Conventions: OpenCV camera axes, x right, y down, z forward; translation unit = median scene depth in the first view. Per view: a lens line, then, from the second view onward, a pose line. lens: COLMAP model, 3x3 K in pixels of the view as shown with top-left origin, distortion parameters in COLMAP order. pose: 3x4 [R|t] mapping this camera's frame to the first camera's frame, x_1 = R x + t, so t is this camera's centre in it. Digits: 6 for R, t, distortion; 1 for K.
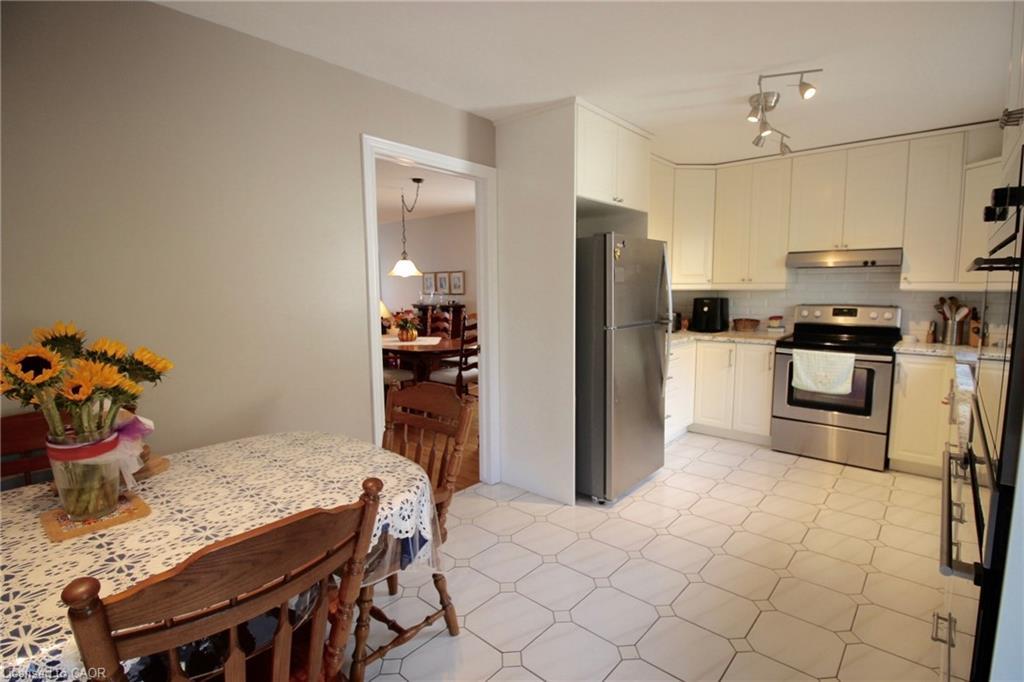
lens RADIAL K [[493.3, 0, 519.0], [0, 493.3, 339.3], [0, 0, 1]] dist [-0.011704, -0.002385]
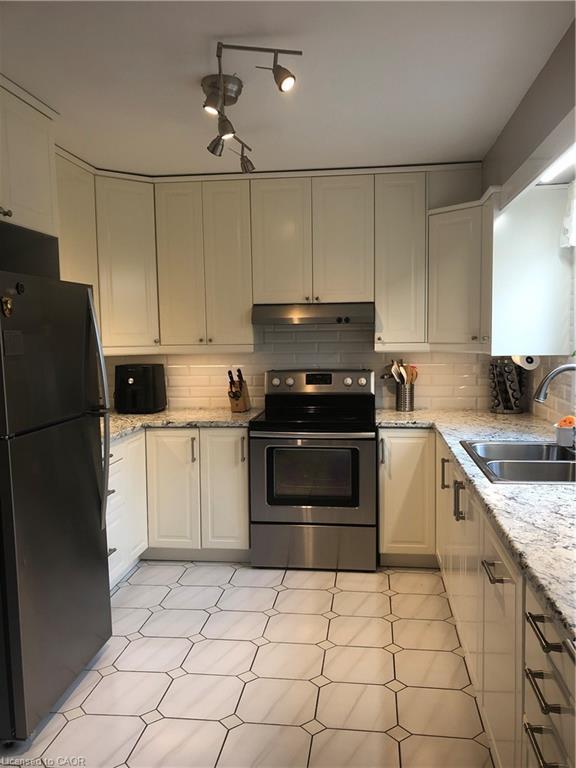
lens RADIAL K [[641.0, 0, 299.6], [0, 641.0, 392.3], [0, 0, 1]] dist [0.058898, -0.039546]
pose [[0.821916, -0.058876, 0.566558, 0.036520], [0.070908, 0.997483, 0.000790, -0.040114], [-0.565178, 0.039524, 0.824022, 0.156338]]
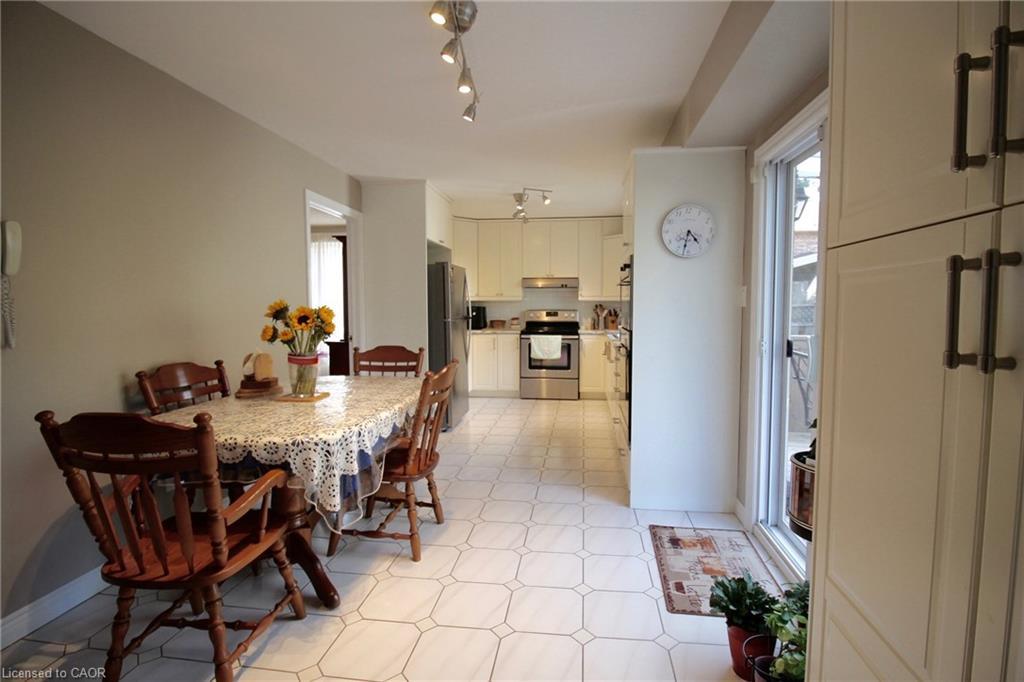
lens RADIAL K [[493.3, 0, 516.3], [0, 493.3, 333.6], [0, 0, 1]] dist [-0.011704, -0.002385]
pose [[0.834015, -0.025213, 0.551166, -0.428980], [0.054829, 0.997798, -0.037323, 0.077794], [-0.549011, 0.061348, 0.833560, -0.396886]]
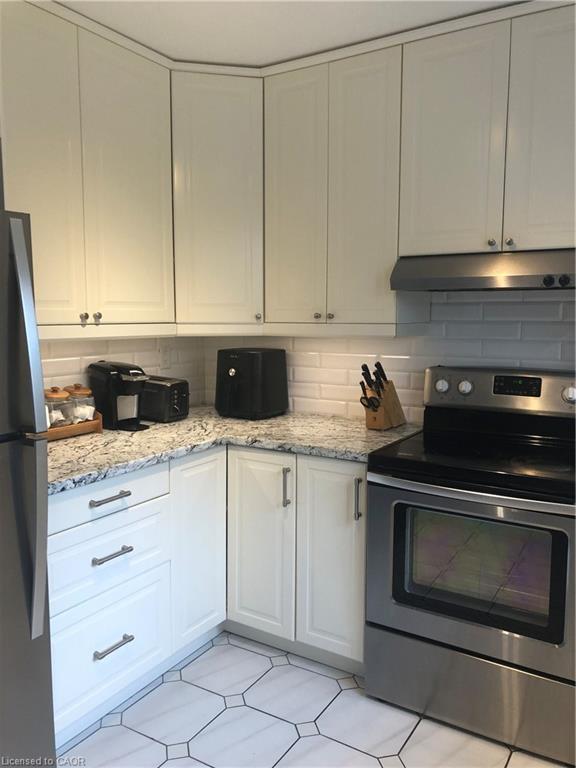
lens RADIAL K [[641.0, 0, 279.4], [0, 641.0, 379.0], [0, 0, 1]] dist [0.058898, -0.039546]
pose [[0.987854, -0.013224, 0.154821, 0.380038], [0.013788, 0.999902, -0.002564, -0.069603], [-0.154772, 0.004668, 0.987939, 0.467969]]
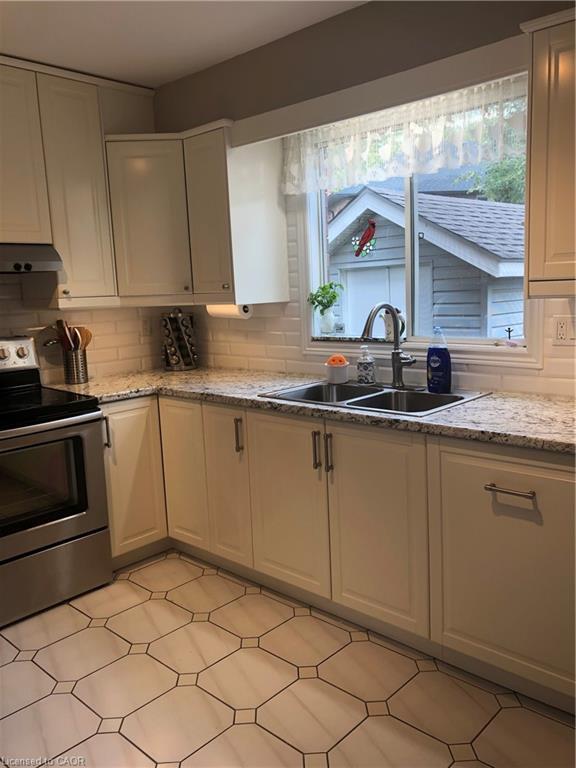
lens RADIAL K [[641.0, 0, 290.7], [0, 641.0, 379.0], [0, 0, 1]] dist [0.058898, -0.039546]
pose [[0.021767, -0.139847, 0.989934, -0.080150], [0.147893, 0.979725, 0.135153, -0.079366], [-0.988764, 0.143462, 0.042008, 0.655915]]
